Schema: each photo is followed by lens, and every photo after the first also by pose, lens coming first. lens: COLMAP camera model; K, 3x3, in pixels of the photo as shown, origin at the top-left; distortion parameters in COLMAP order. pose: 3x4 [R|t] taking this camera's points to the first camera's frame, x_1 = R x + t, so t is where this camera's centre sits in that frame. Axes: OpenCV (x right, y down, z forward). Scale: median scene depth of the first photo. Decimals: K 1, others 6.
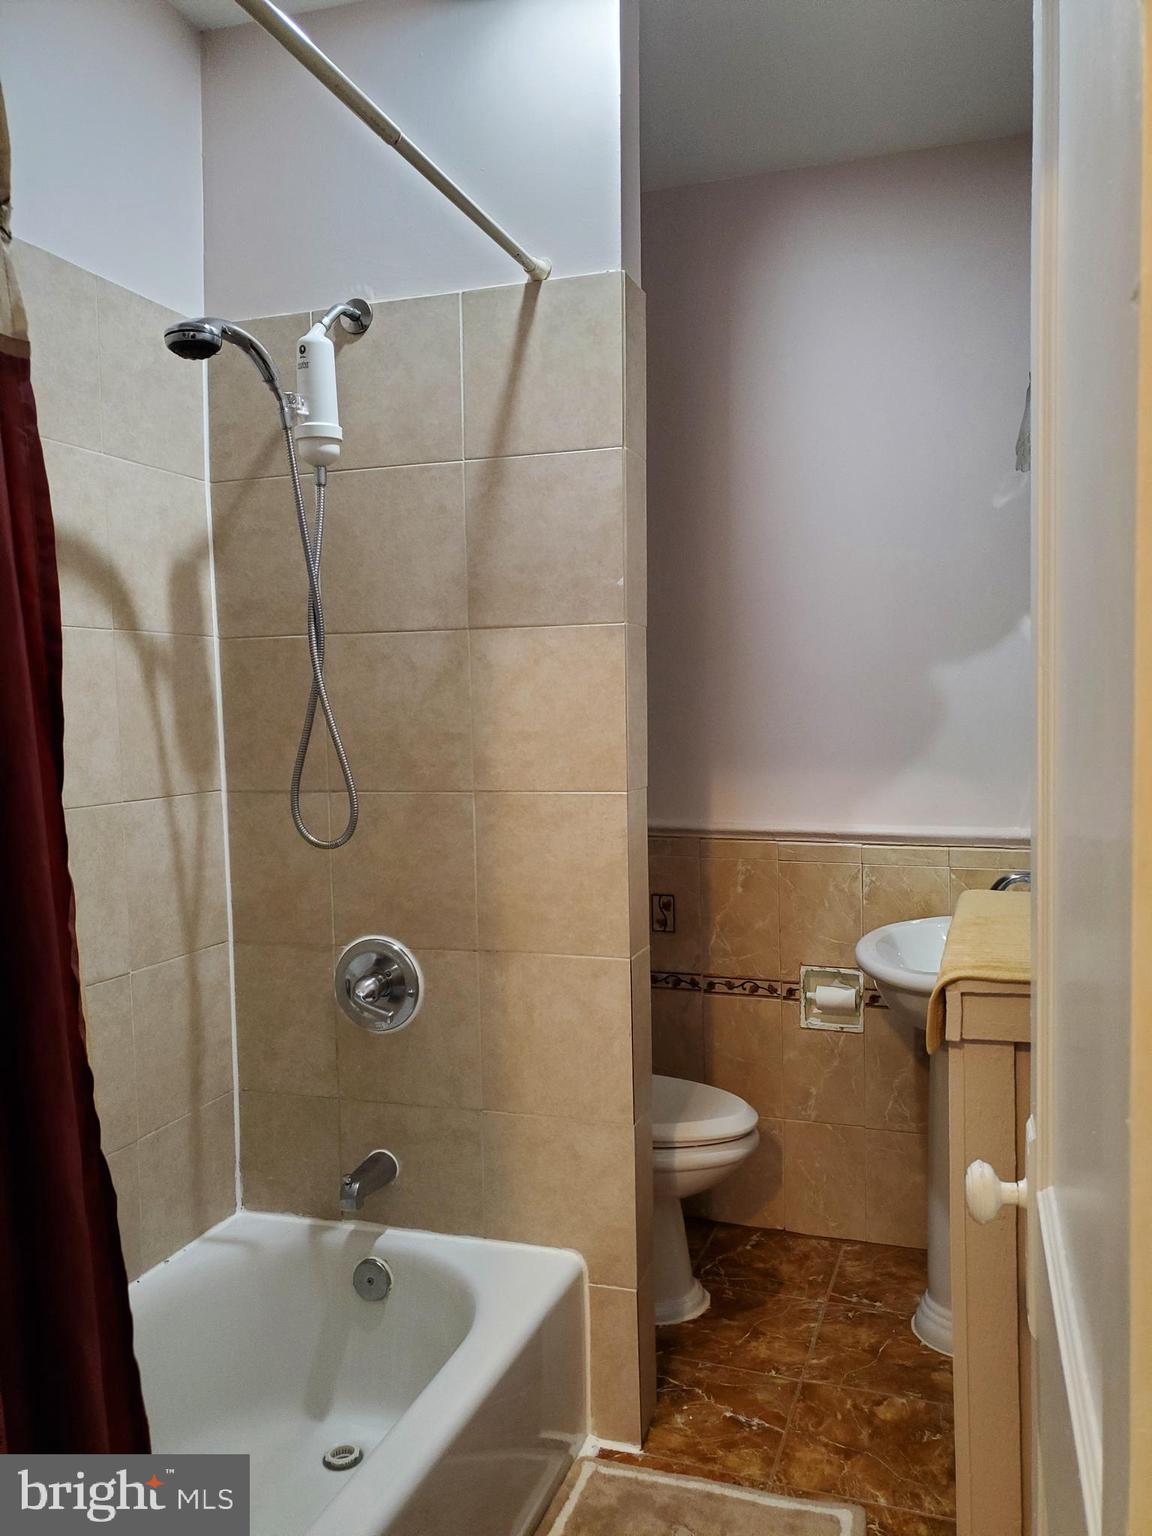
lens RADIAL K [[1179.0, 0, 577.0], [0, 1179.0, 769.0], [0, 0, 1]] dist [0.027718, -0.016597]
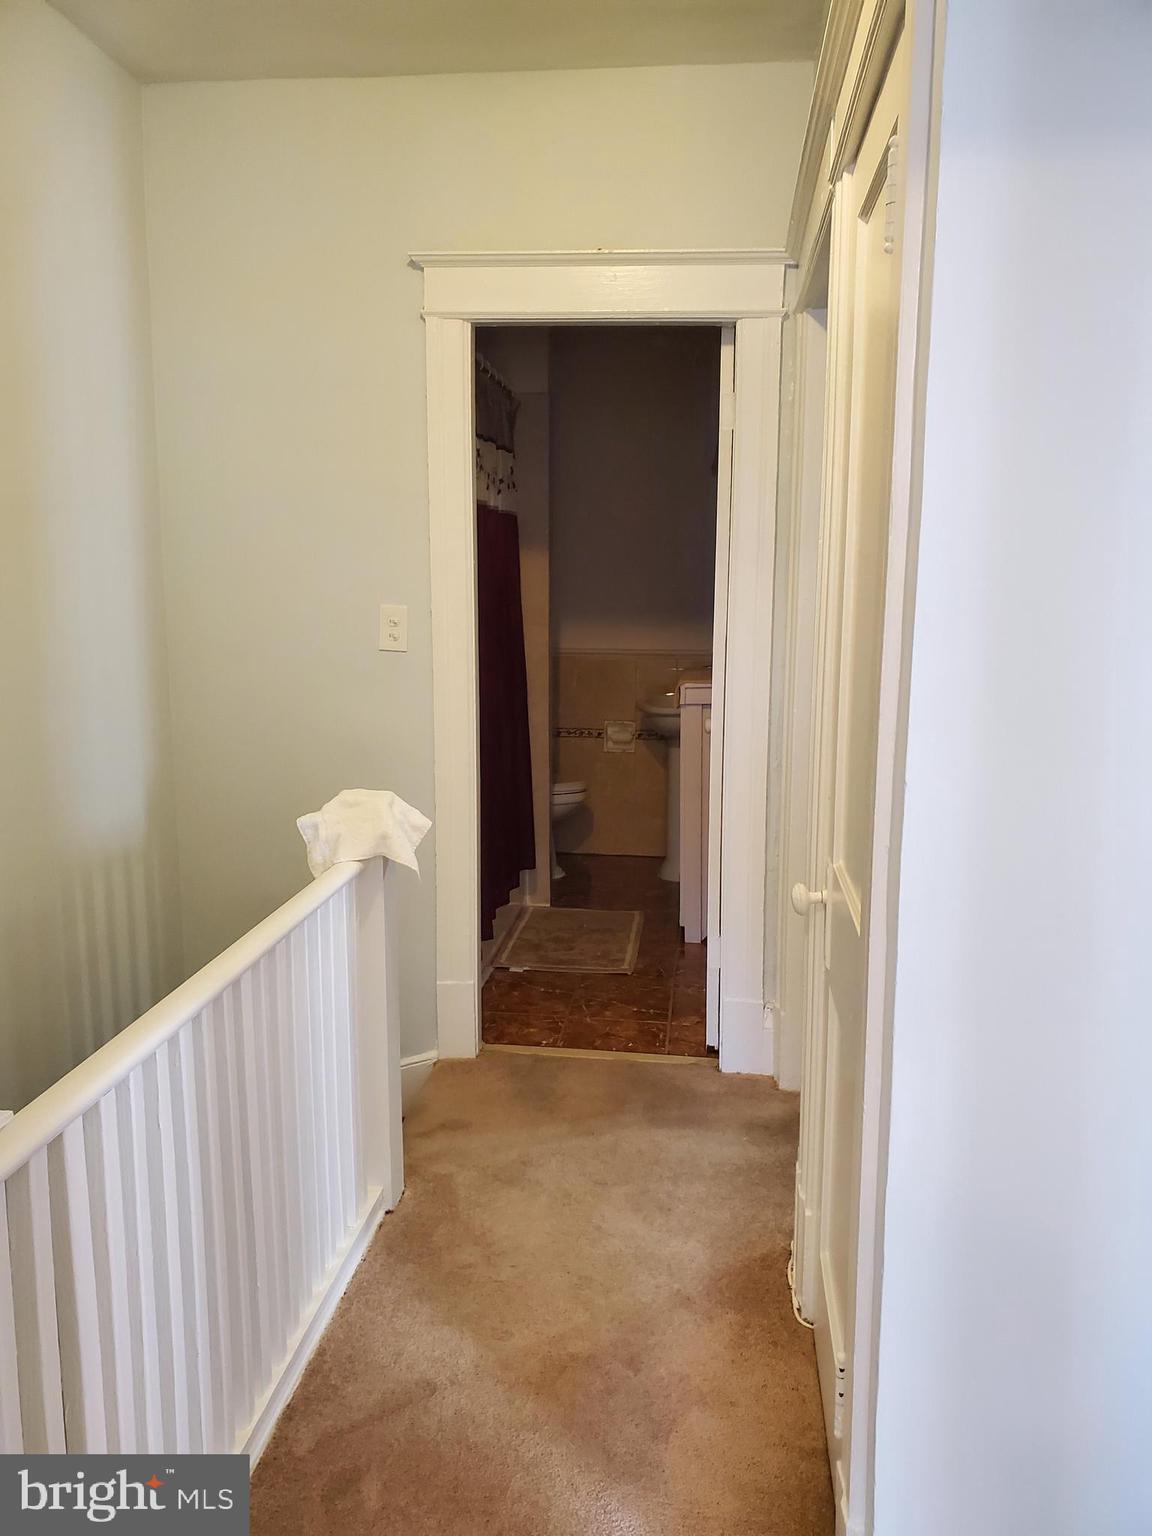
lens RADIAL K [[1179.0, 0, 575.9], [0, 1179.0, 769.5], [0, 0, 1]] dist [0.027718, -0.016597]
pose [[0.971851, -0.015352, 0.235094, -0.336618], [-0.006907, 0.995589, 0.093565, 0.062378], [-0.235494, -0.092555, 0.967459, -0.955133]]
